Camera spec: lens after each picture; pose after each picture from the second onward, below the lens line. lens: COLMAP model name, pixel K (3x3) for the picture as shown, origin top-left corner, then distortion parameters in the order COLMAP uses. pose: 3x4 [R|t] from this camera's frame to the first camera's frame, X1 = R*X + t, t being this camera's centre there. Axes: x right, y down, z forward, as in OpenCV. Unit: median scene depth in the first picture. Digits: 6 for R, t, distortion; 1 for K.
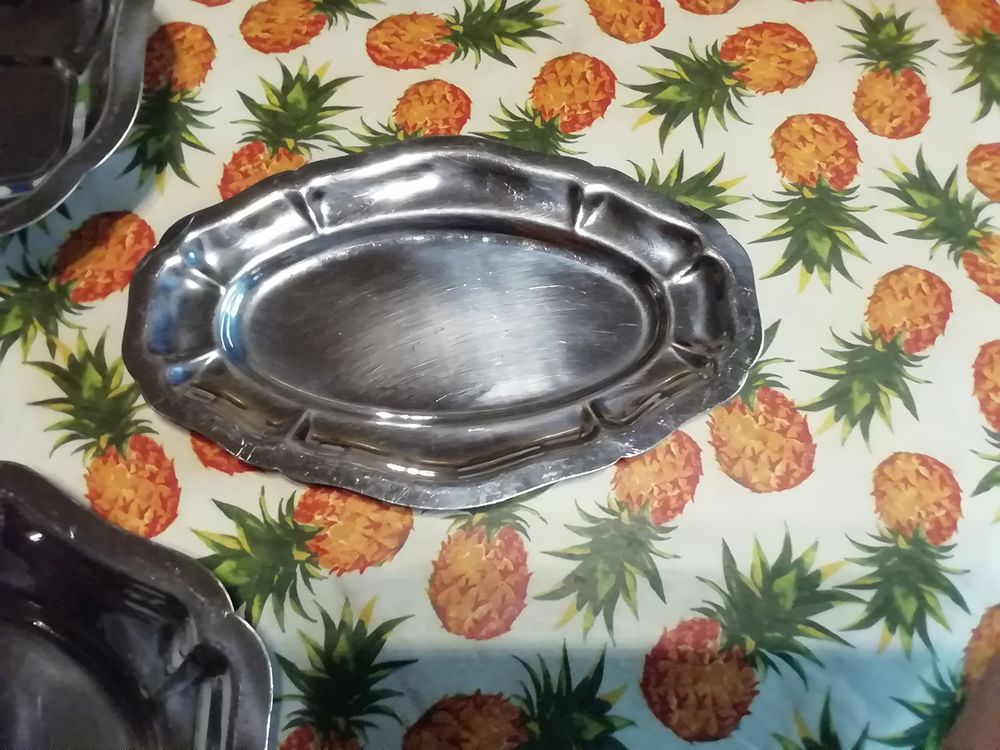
lens RADIAL K [[766.3, 0, 508.6], [0, 766.3, 373.0], [0, 0, 1]] dist [0.095372, -0.137396]
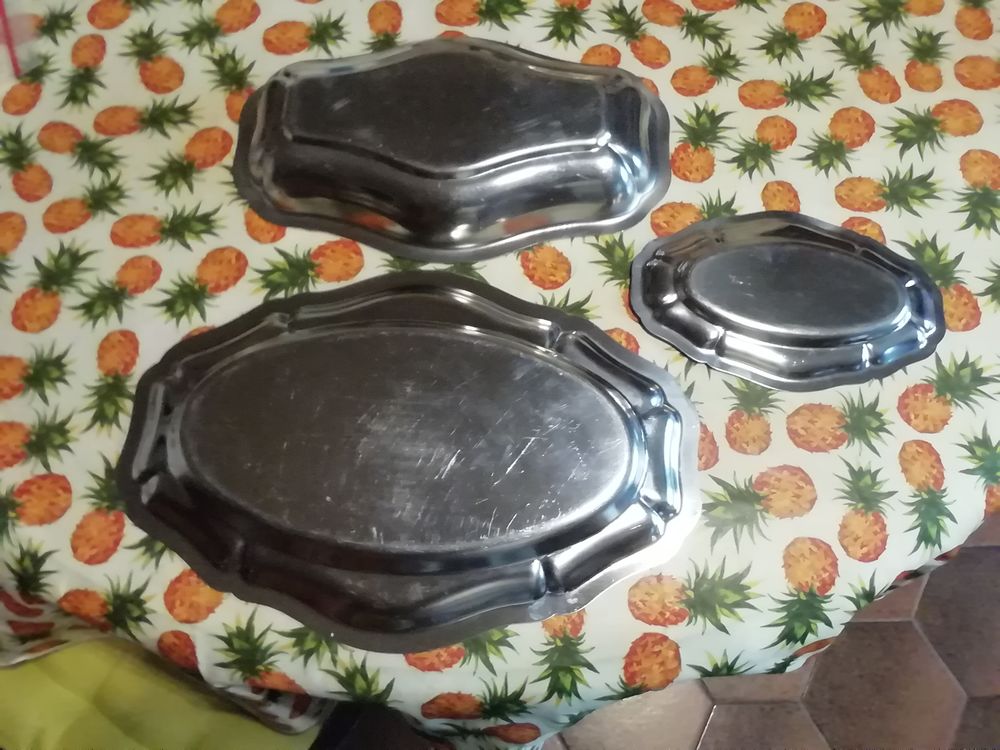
lens RADIAL K [[766.3, 0, 508.6], [0, 766.3, 373.0], [0, 0, 1]] dist [0.095372, -0.137396]
pose [[0.995947, 0.084666, -0.030367, -0.703898], [-0.085300, 0.996150, -0.020230, 0.372122], [0.028537, 0.022739, 0.999334, -0.983301]]
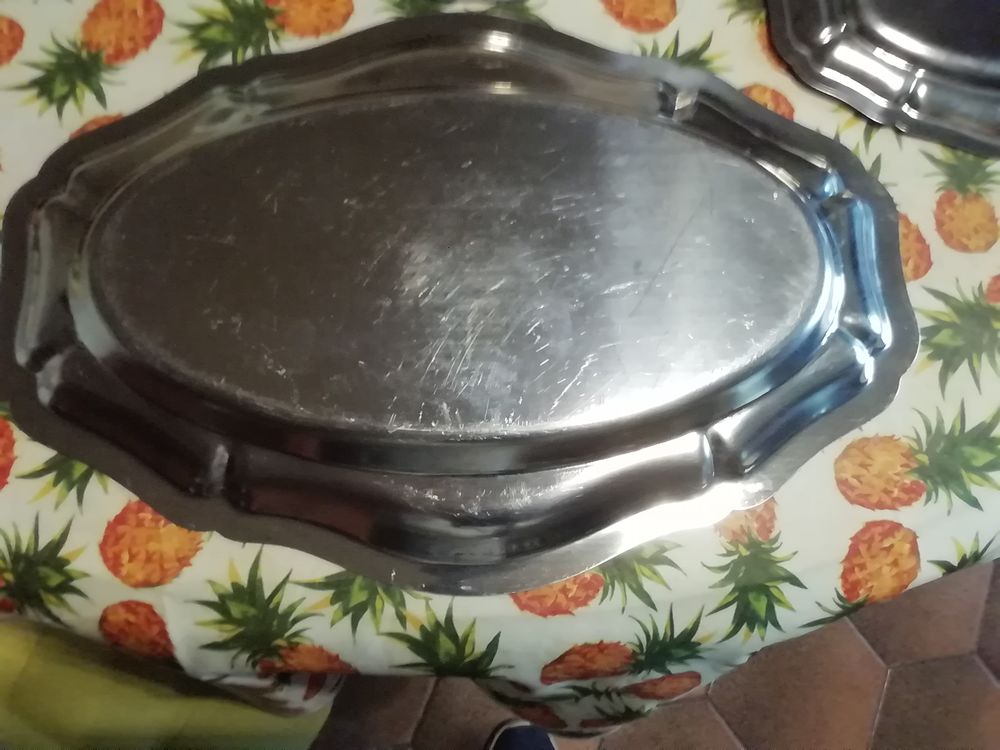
lens RADIAL K [[766.3, 0, 508.6], [0, 766.3, 373.0], [0, 0, 1]] dist [0.095372, -0.137396]
pose [[0.996213, -0.000040, 0.086945, -1.013486], [-0.006482, 0.997183, 0.074720, 0.575308], [-0.086703, -0.075001, 0.993407, -0.348913]]
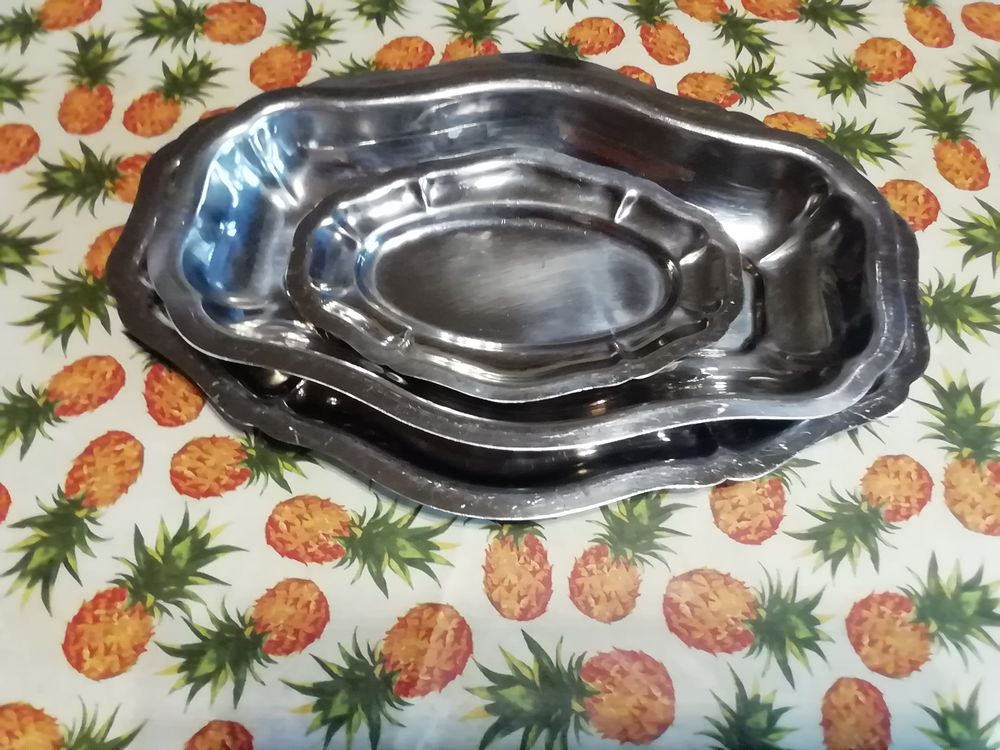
lens RADIAL K [[766.3, 0, 508.6], [0, 766.3, 373.0], [0, 0, 1]] dist [0.095372, -0.137396]
pose [[0.922839, 0.363854, -0.126407, -0.297632], [-0.374927, 0.923749, -0.078215, 0.280619], [0.088310, 0.119573, 0.988890, -0.366239]]
